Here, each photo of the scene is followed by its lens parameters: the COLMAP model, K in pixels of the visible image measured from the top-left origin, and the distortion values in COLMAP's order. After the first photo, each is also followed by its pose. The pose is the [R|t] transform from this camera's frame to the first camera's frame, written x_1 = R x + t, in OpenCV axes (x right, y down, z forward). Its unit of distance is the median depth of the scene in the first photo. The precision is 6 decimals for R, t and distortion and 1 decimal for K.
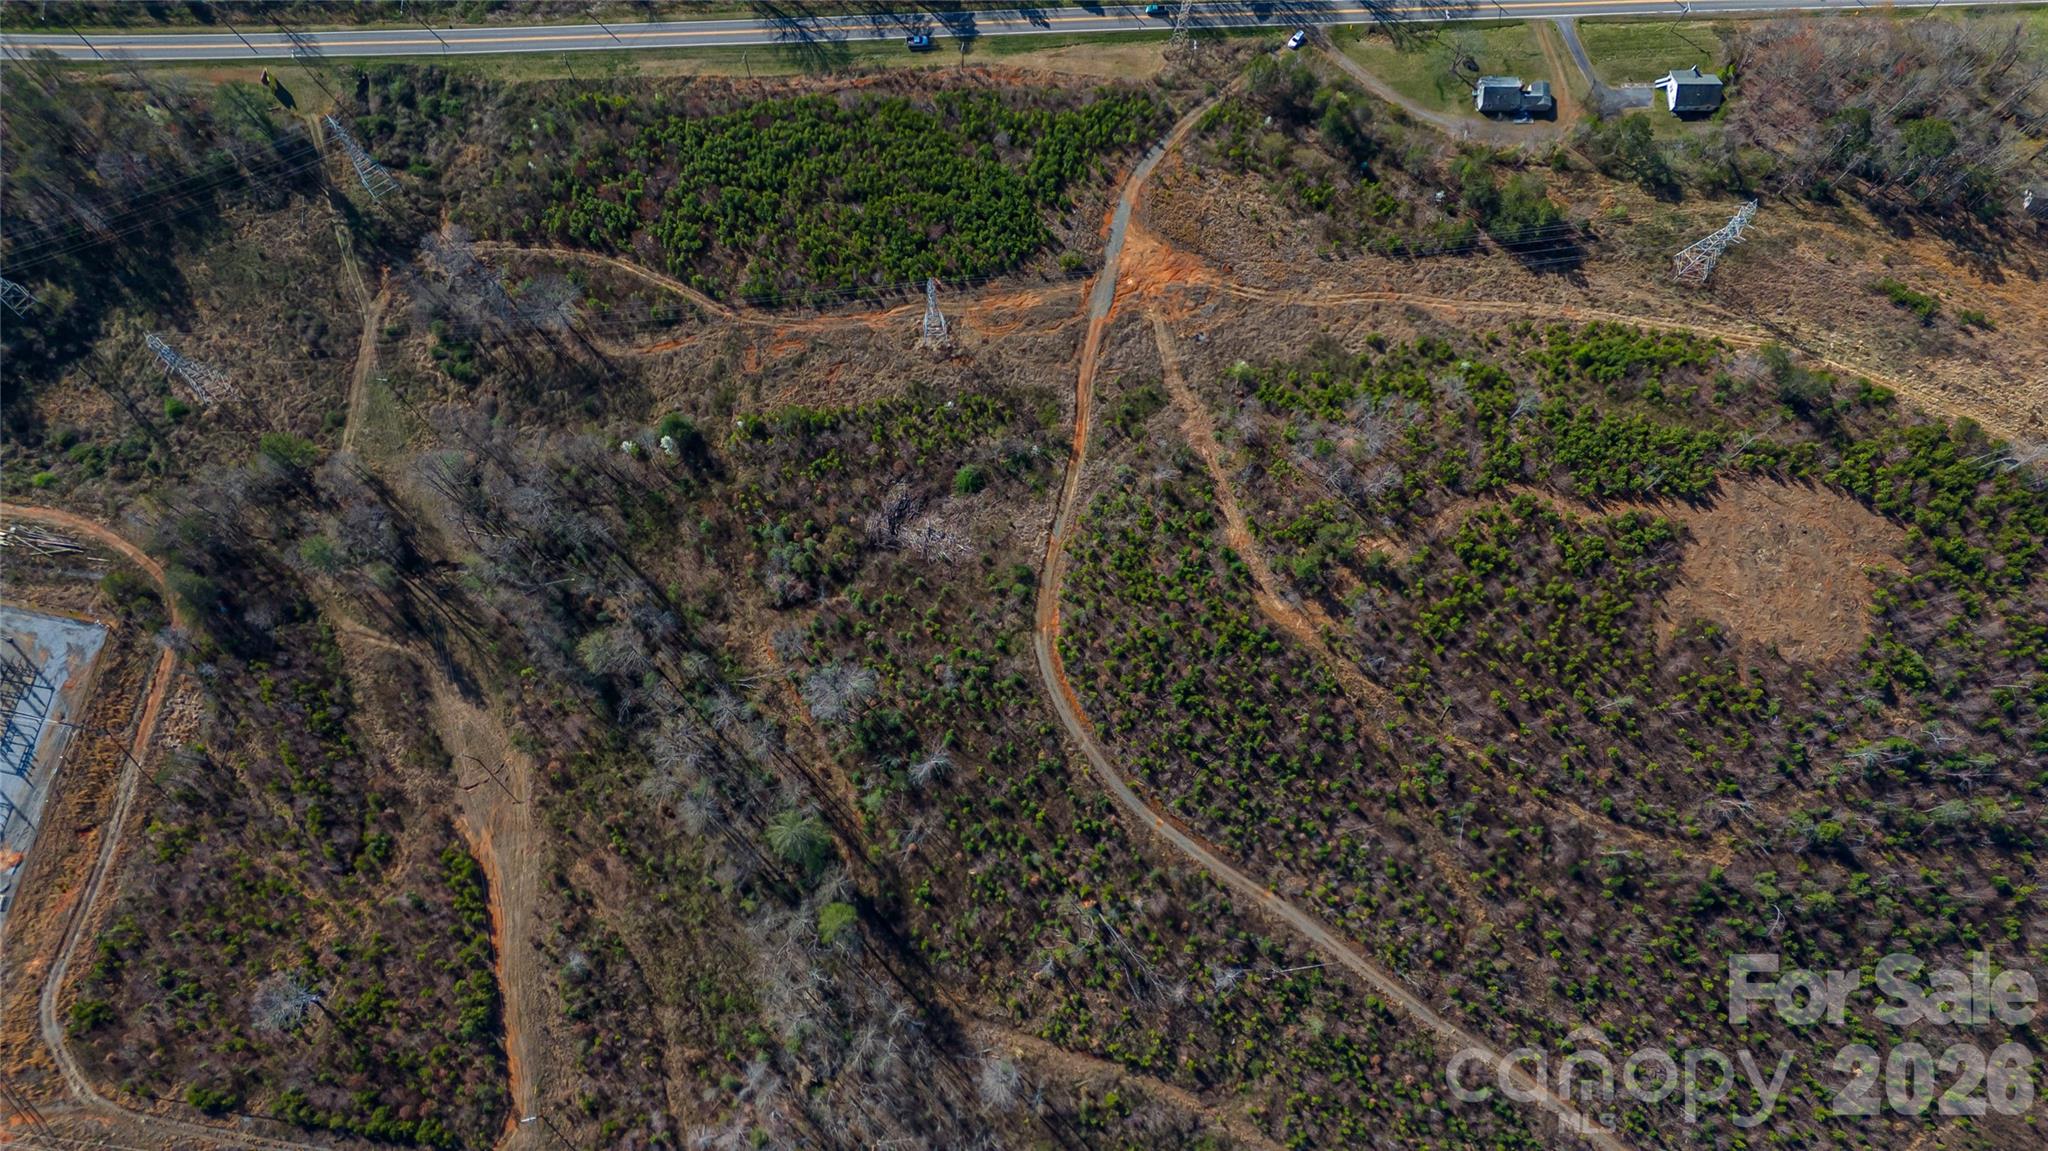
lens RADIAL K [[1430.3, 0, 1006.9], [0, 1430.3, 591.6], [0, 0, 1]] dist [0.070923, -0.069441]
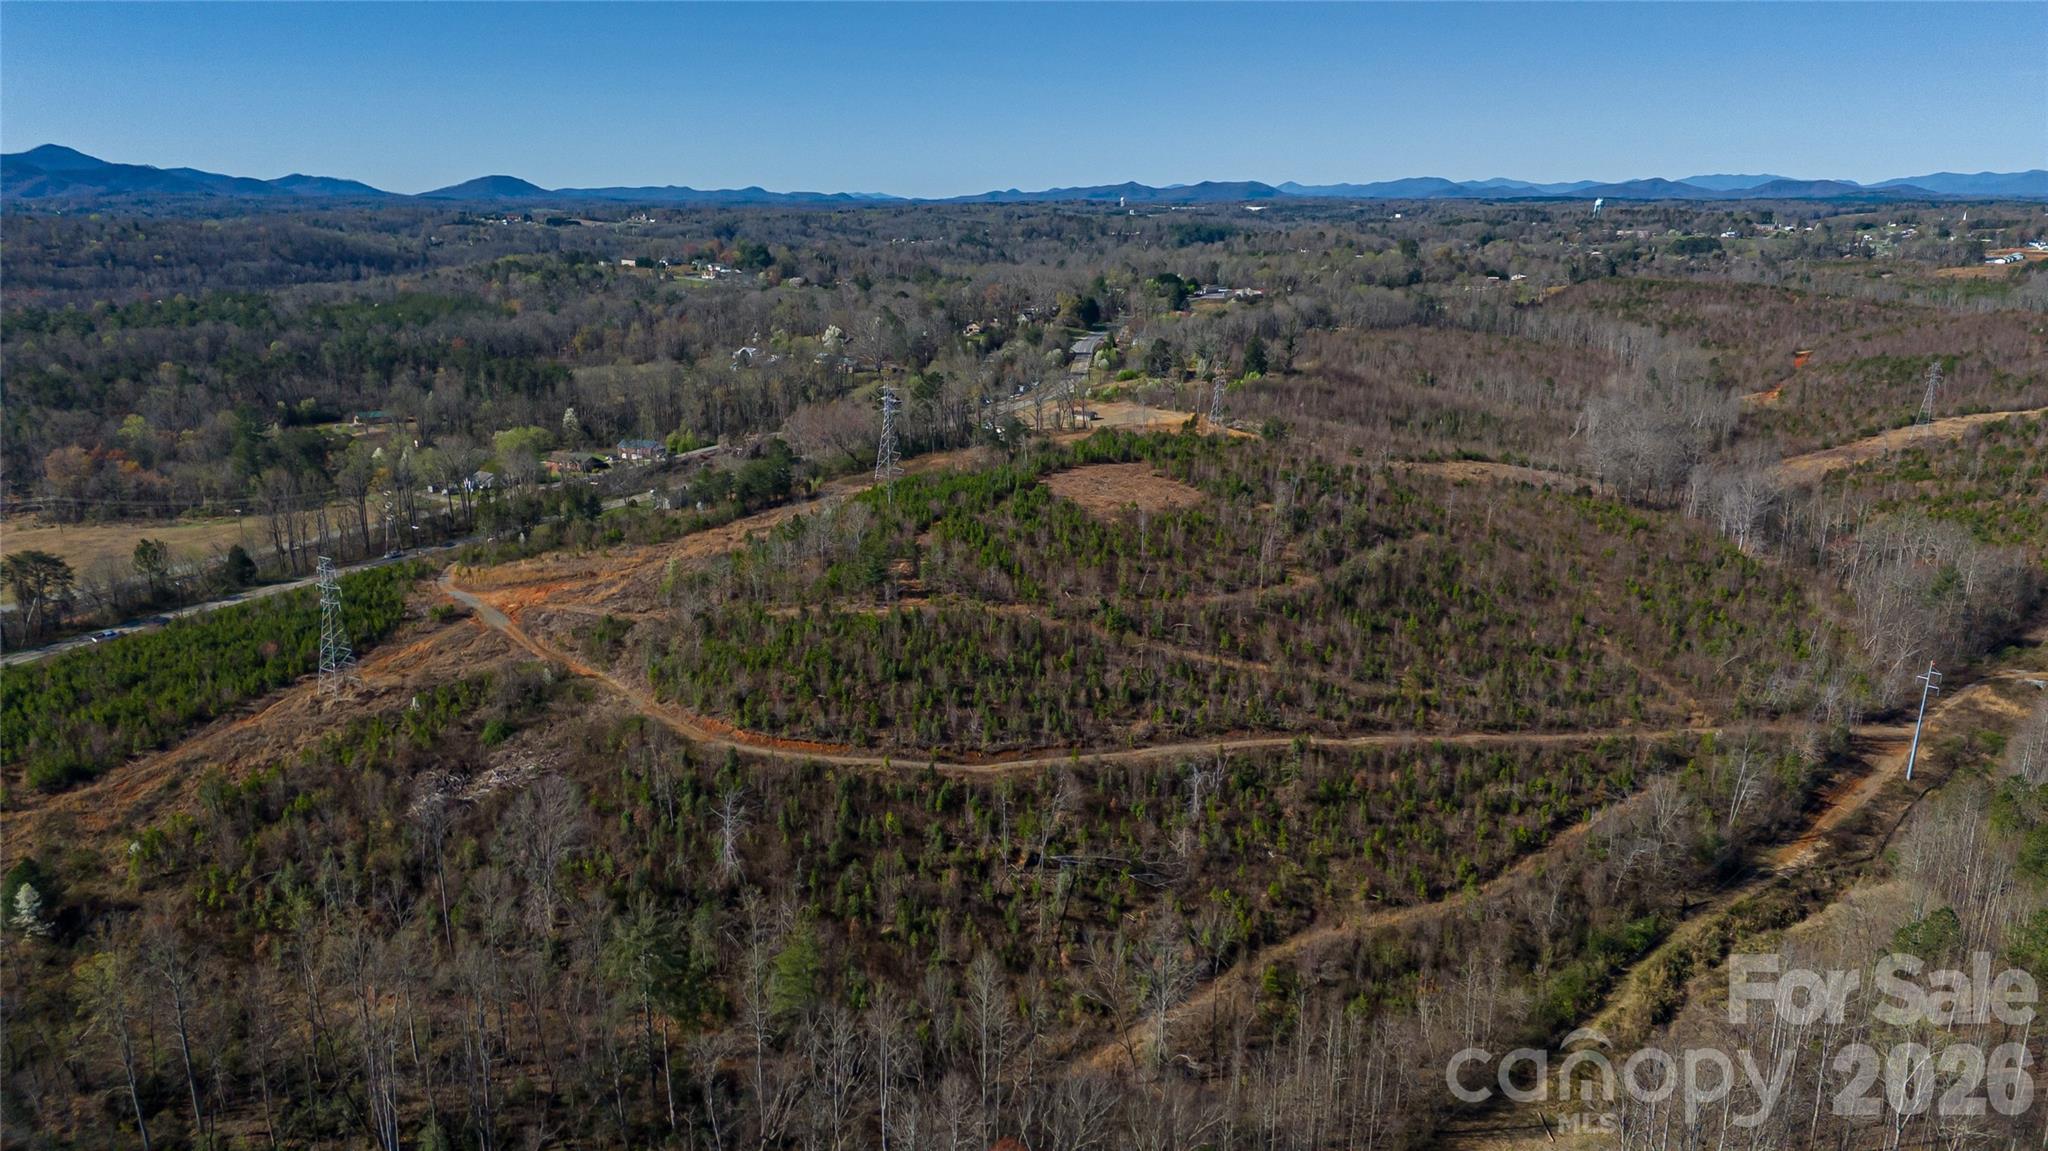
lens RADIAL K [[1430.3, 0, 1018.2], [0, 1430.3, 572.0], [0, 0, 1]] dist [0.070923, -0.069441]
pose [[0.569063, -0.216002, 0.793417, -0.456283], [0.795715, 0.387990, -0.465083, 0.463439], [-0.207379, 0.895995, 0.392667, 0.549157]]
